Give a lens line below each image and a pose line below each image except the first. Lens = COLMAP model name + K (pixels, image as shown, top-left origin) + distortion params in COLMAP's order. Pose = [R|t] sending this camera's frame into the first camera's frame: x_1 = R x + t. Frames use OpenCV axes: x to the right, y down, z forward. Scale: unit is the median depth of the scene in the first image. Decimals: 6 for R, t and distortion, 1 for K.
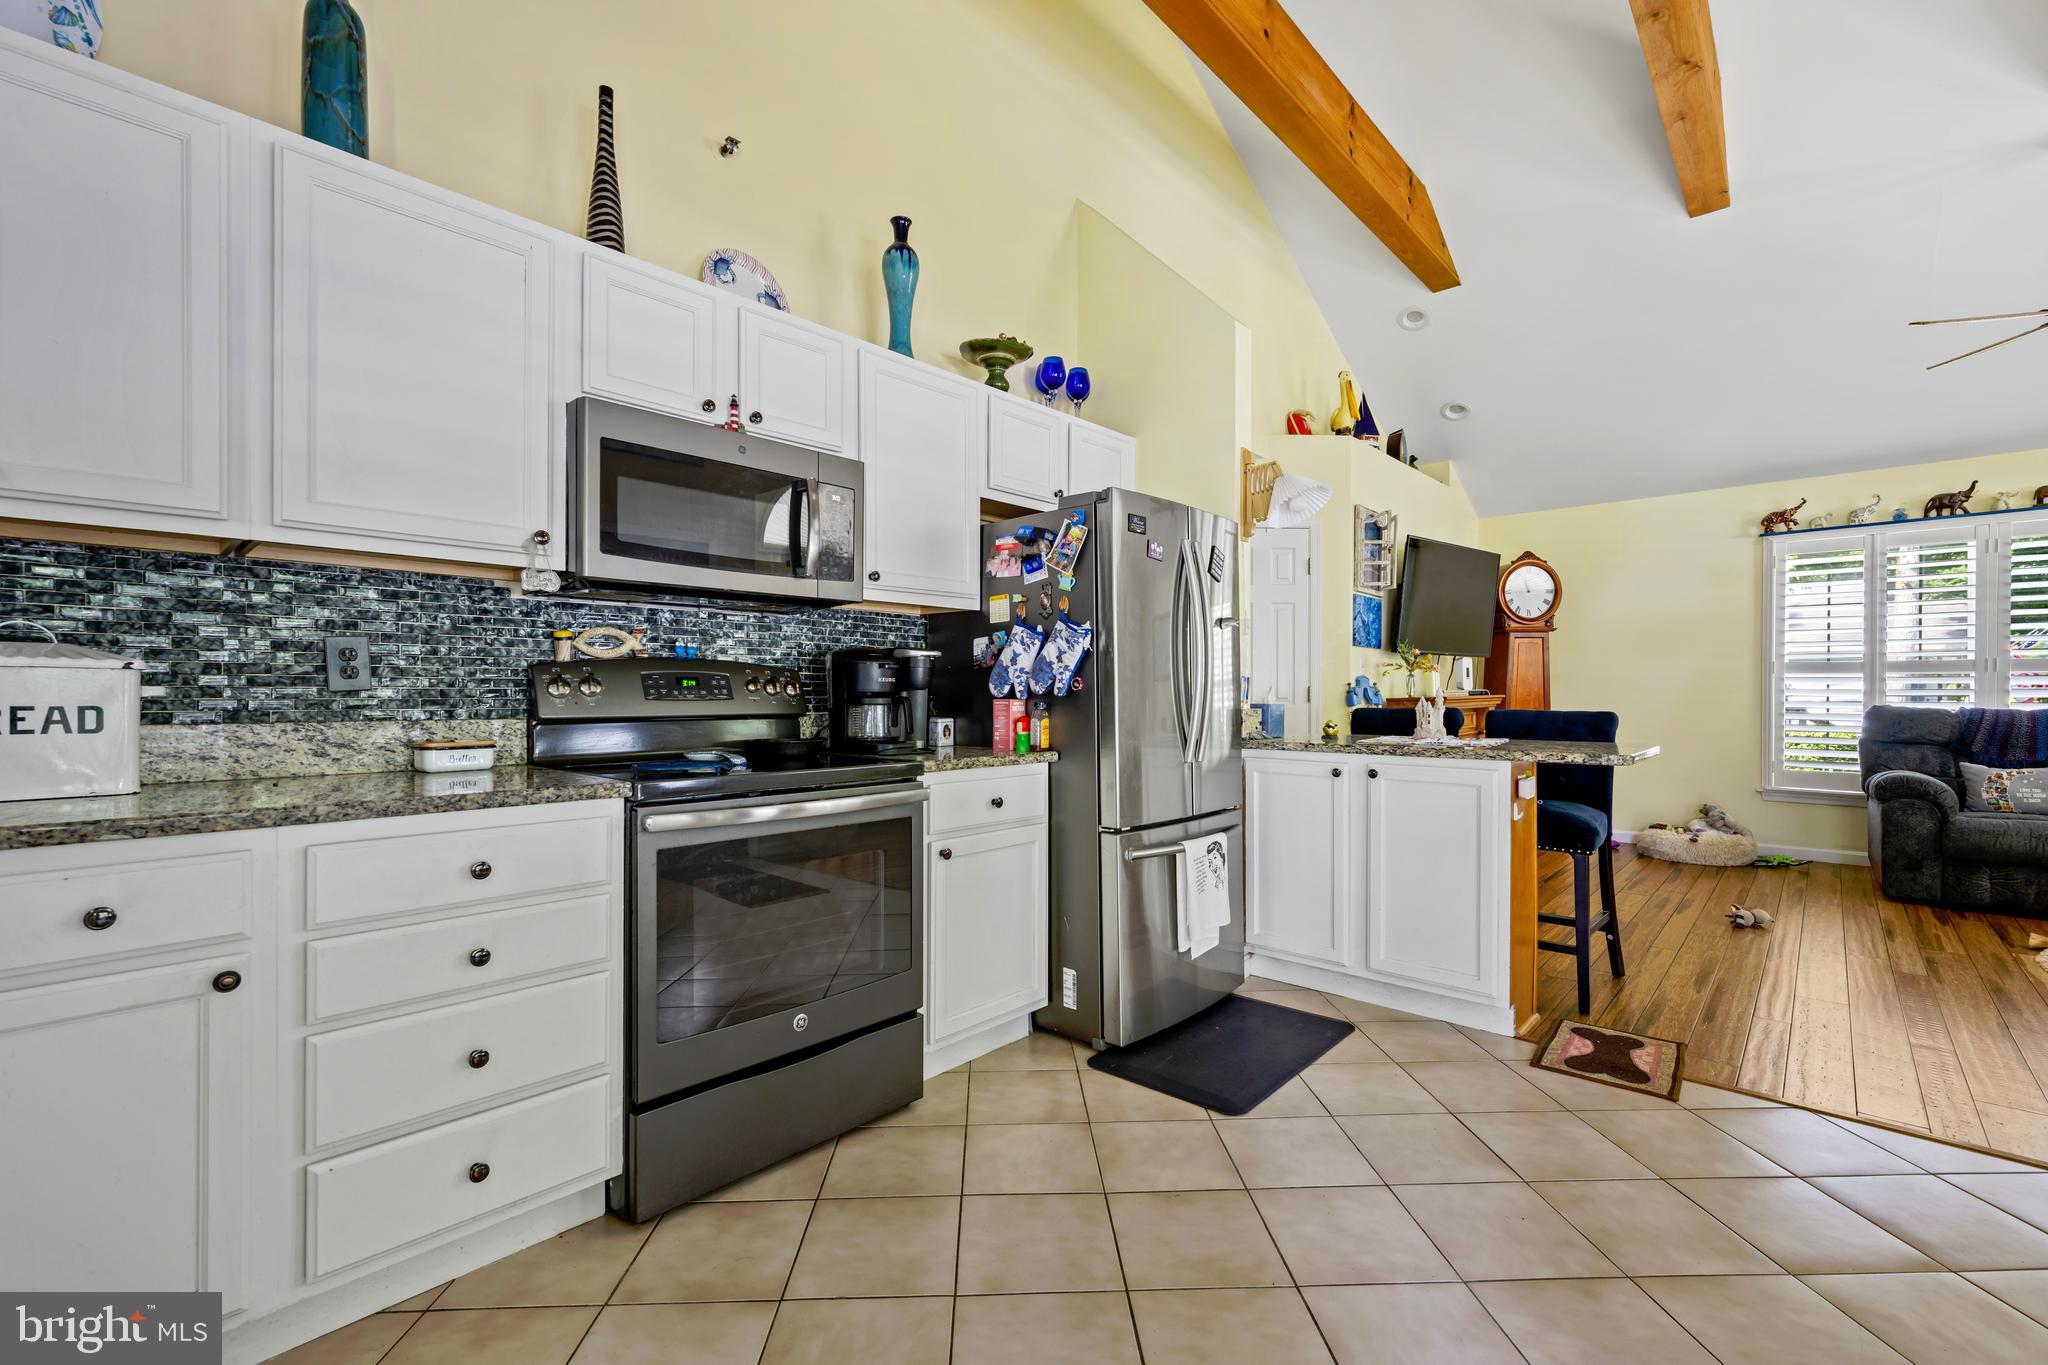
lens RADIAL K [[875.3, 0, 1020.1], [0, 875.3, 686.9], [0, 0, 1]] dist [0.000615, 0.000149]
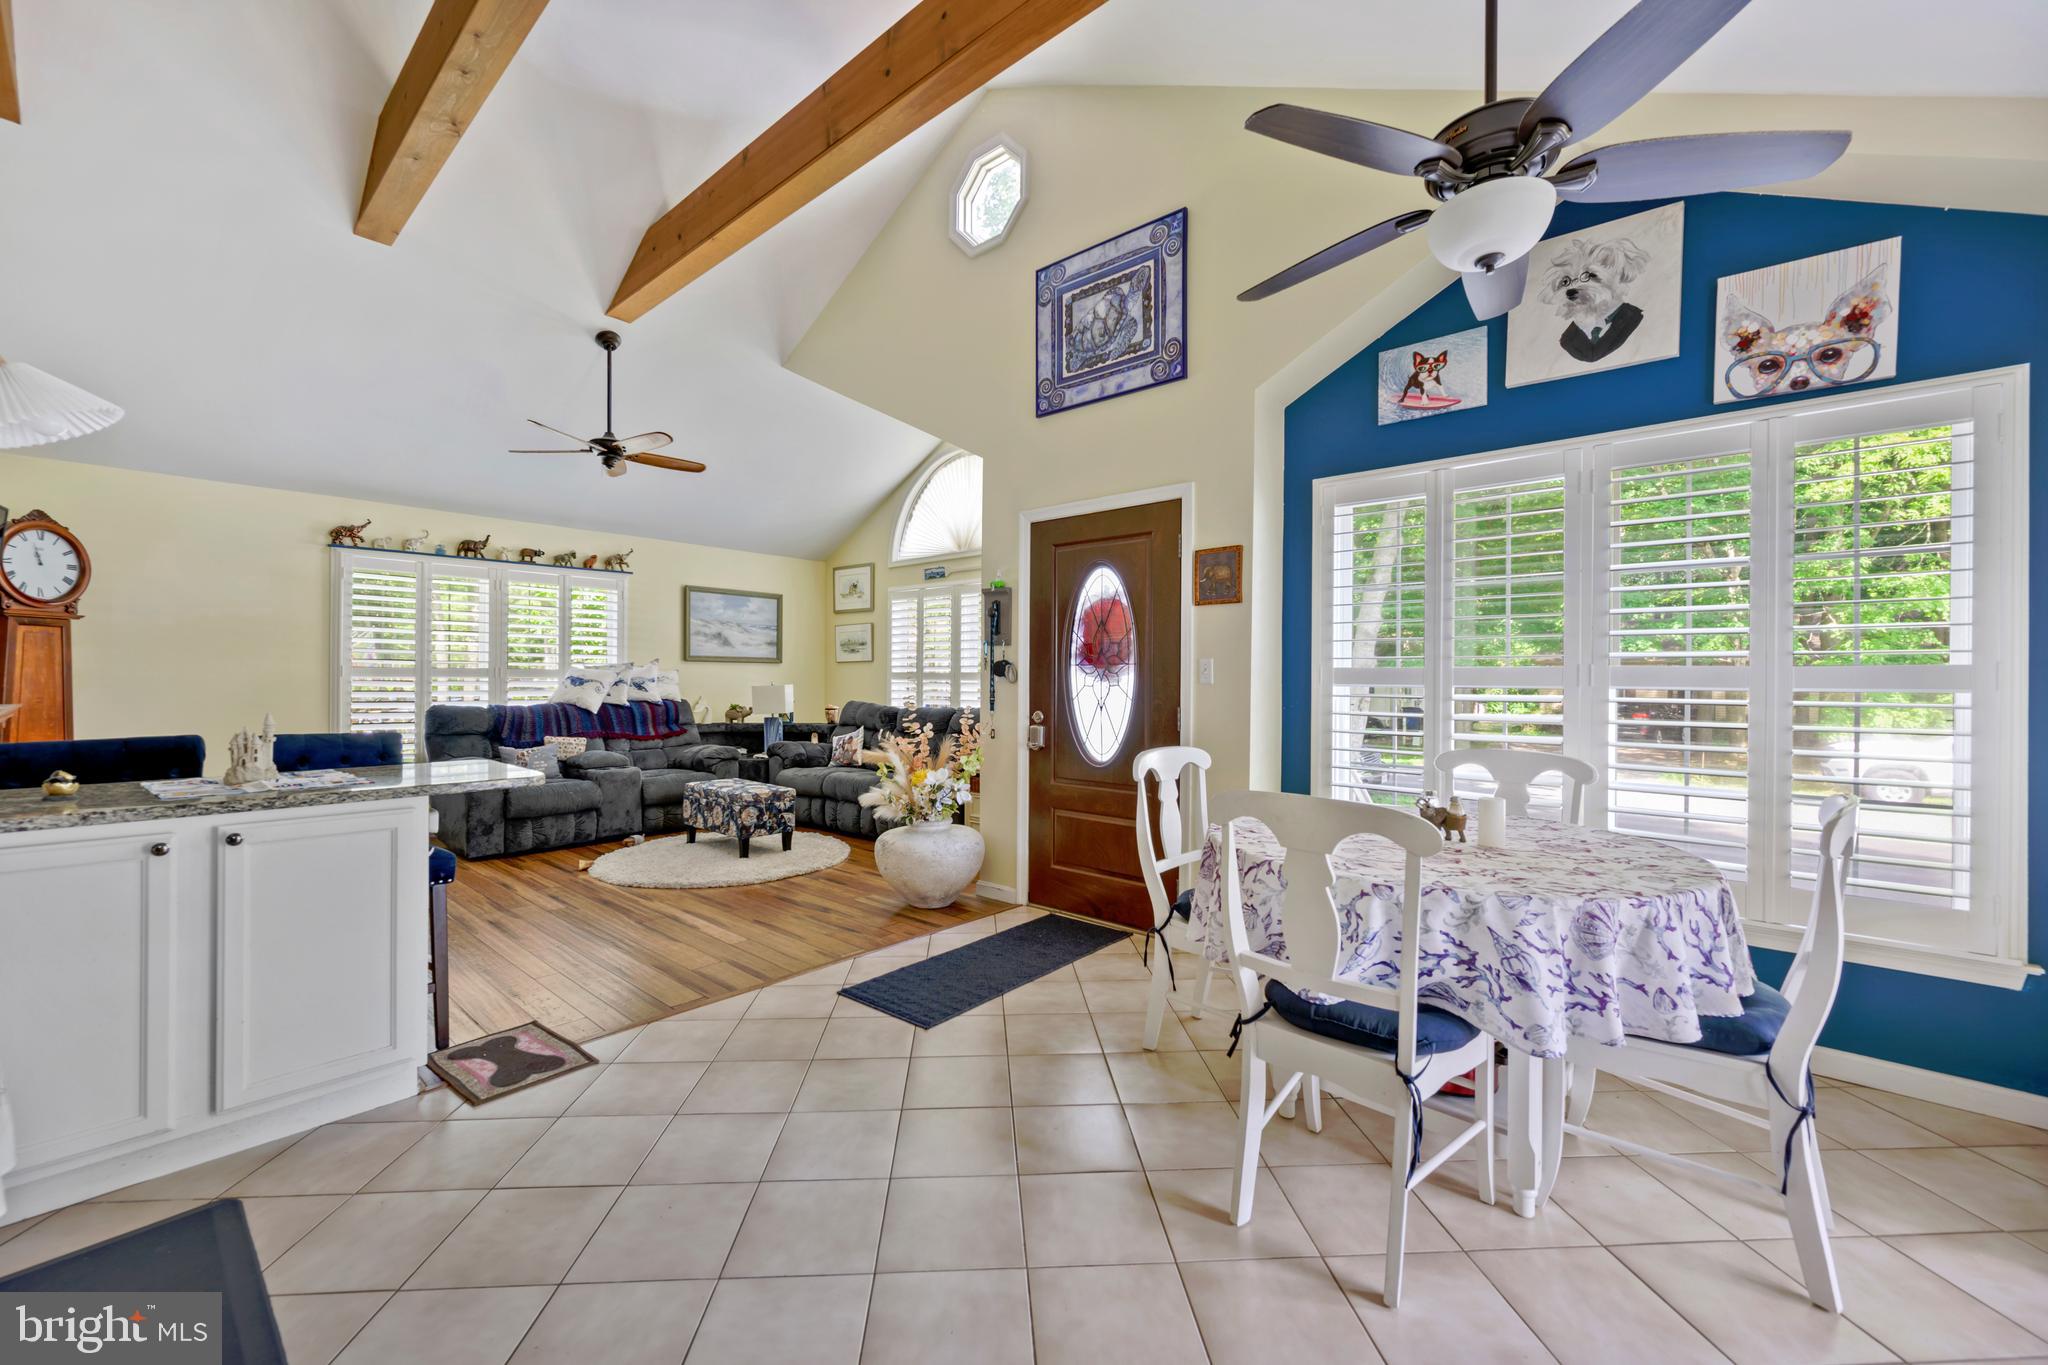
lens RADIAL K [[806.1, 0, 1023.3], [0, 806.1, 684.0], [0, 0, 1]] dist [-0.000956, -0.000160]
pose [[-0.031882, -0.007832, 0.999461, -0.166623], [-0.009633, 0.999925, 0.007529, -0.024301], [-0.999445, -0.009388, -0.031955, 0.219632]]
